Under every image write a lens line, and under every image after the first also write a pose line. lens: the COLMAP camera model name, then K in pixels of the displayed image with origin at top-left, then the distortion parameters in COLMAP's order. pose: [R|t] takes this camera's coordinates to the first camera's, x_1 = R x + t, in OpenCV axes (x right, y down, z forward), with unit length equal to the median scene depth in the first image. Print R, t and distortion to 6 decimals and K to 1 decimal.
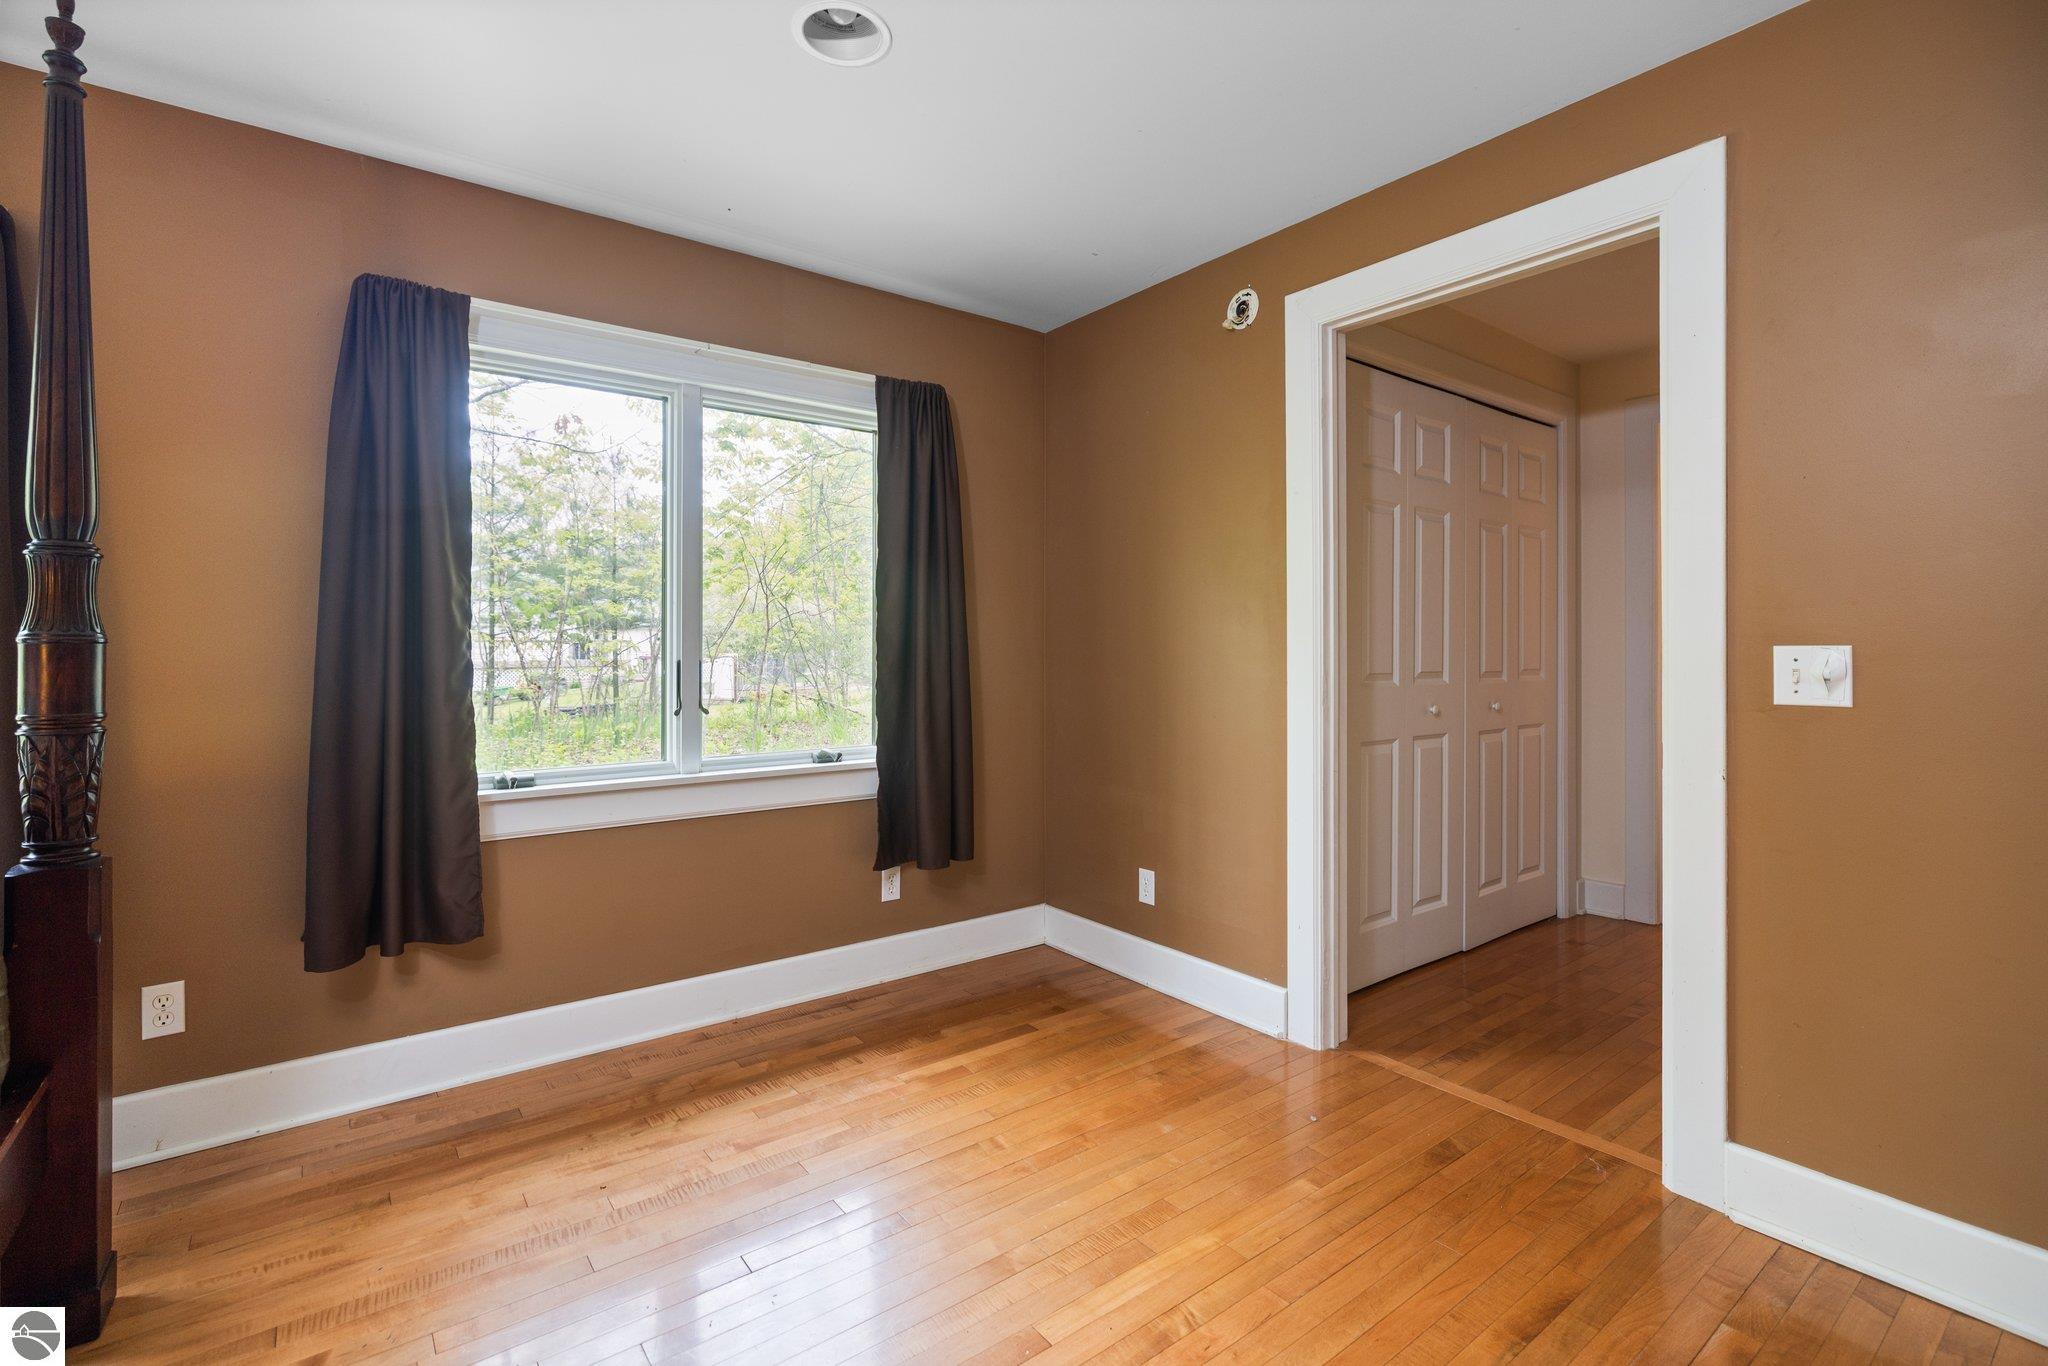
lens RADIAL K [[948.9, 0, 1025.4], [0, 948.9, 645.9], [0, 0, 1]] dist [0.028954, 0.000075]
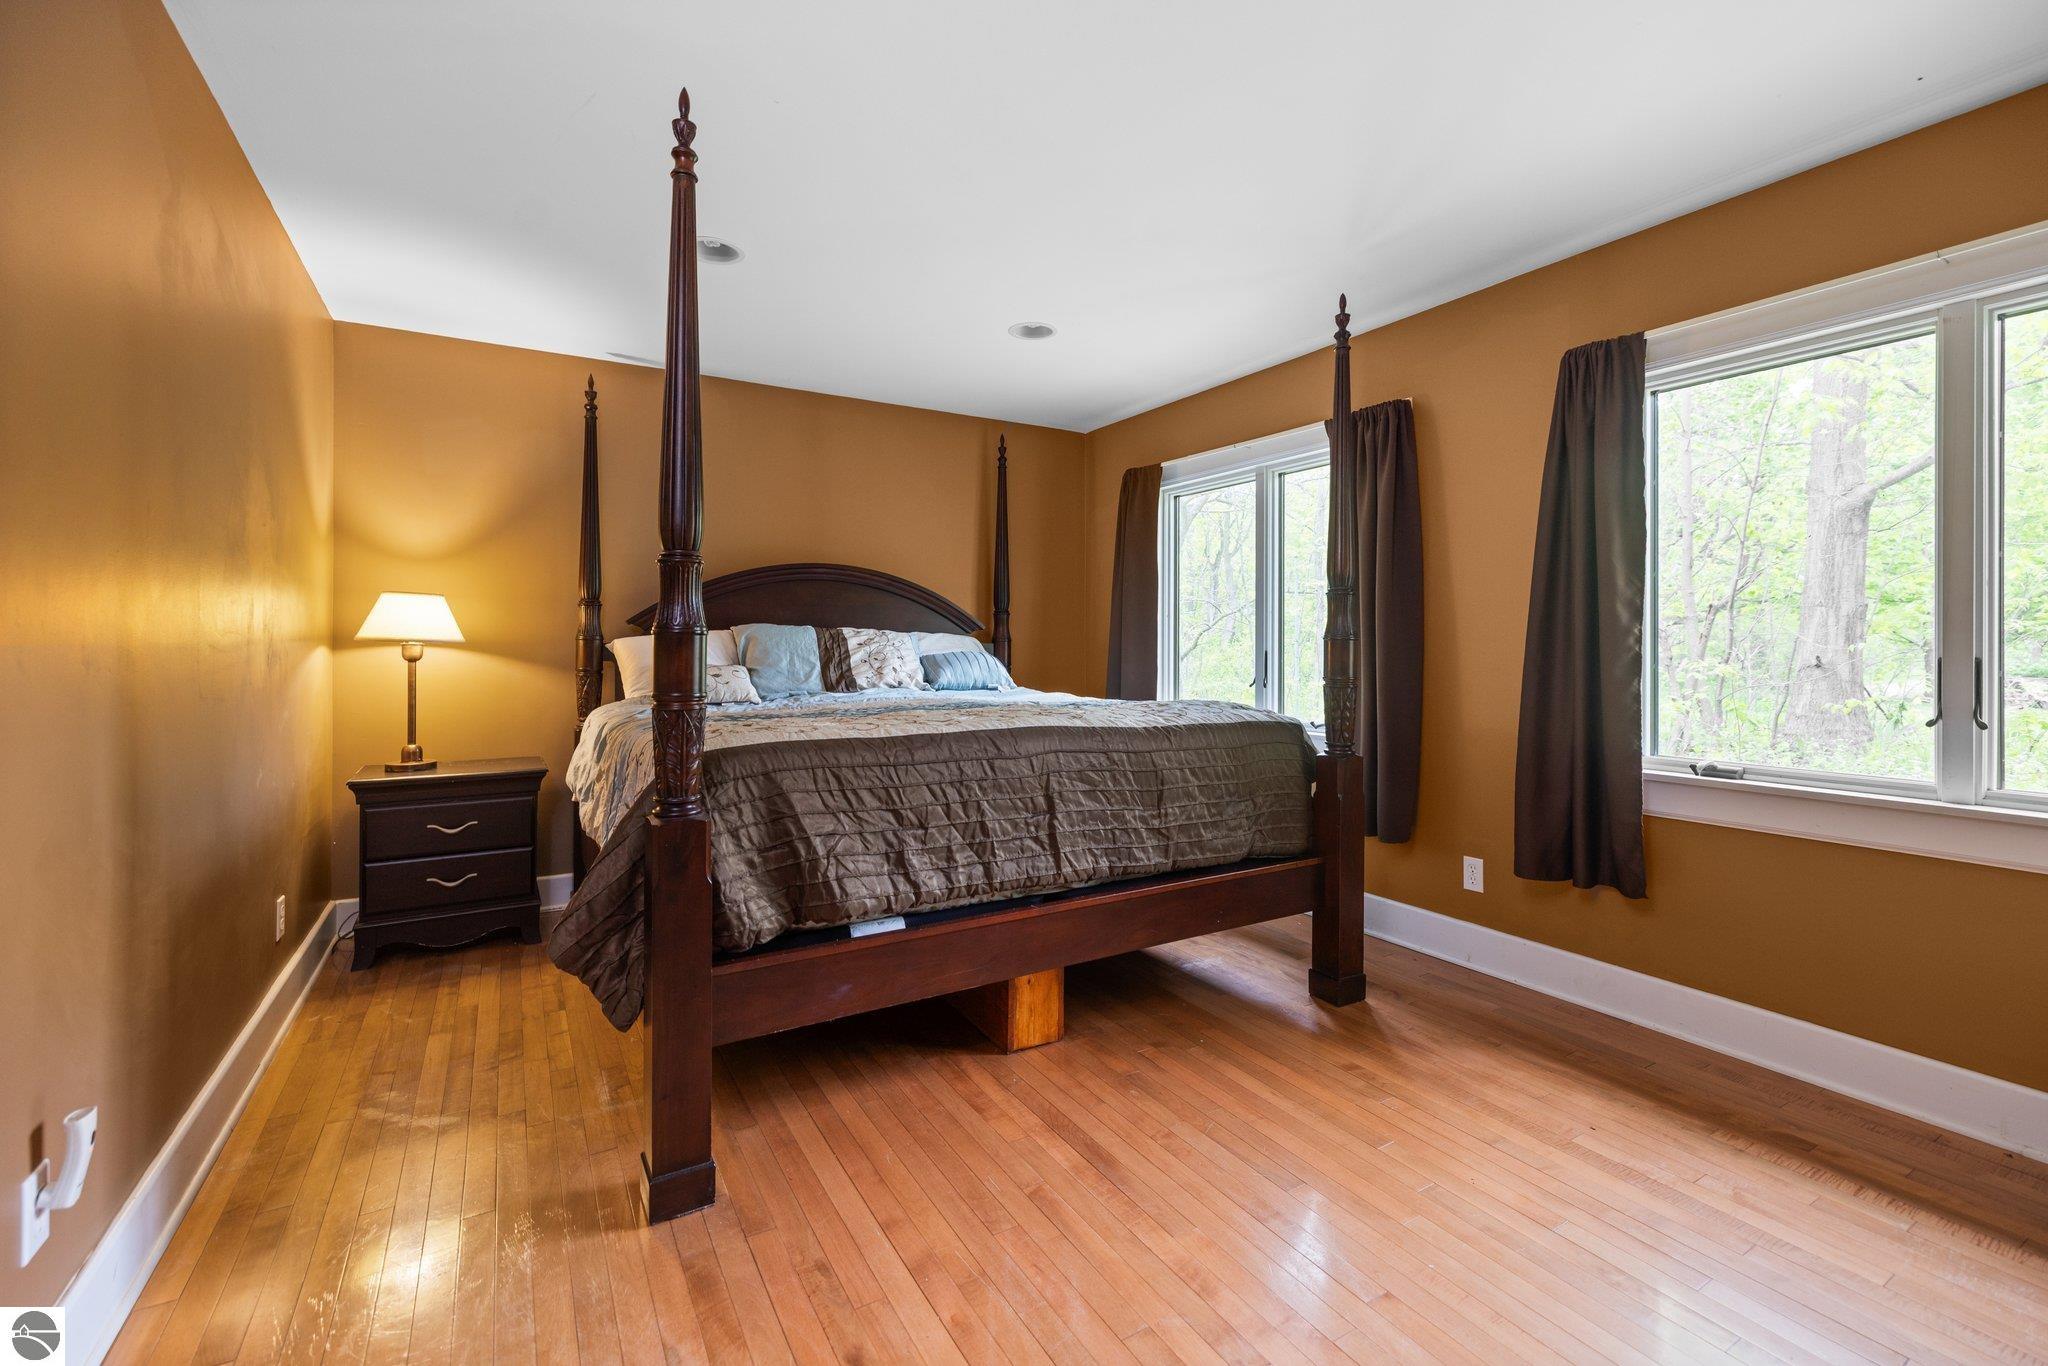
lens RADIAL K [[878.6, 0, 1033.6], [0, 878.6, 652.9], [0, 0, 1]] dist [0.001663, 0.000226]
pose [[-0.102762, 0.008898, -0.994666, 0.536380], [0.003531, 0.999957, 0.008580, 0.002925], [0.994700, -0.002630, -0.102789, 0.399391]]
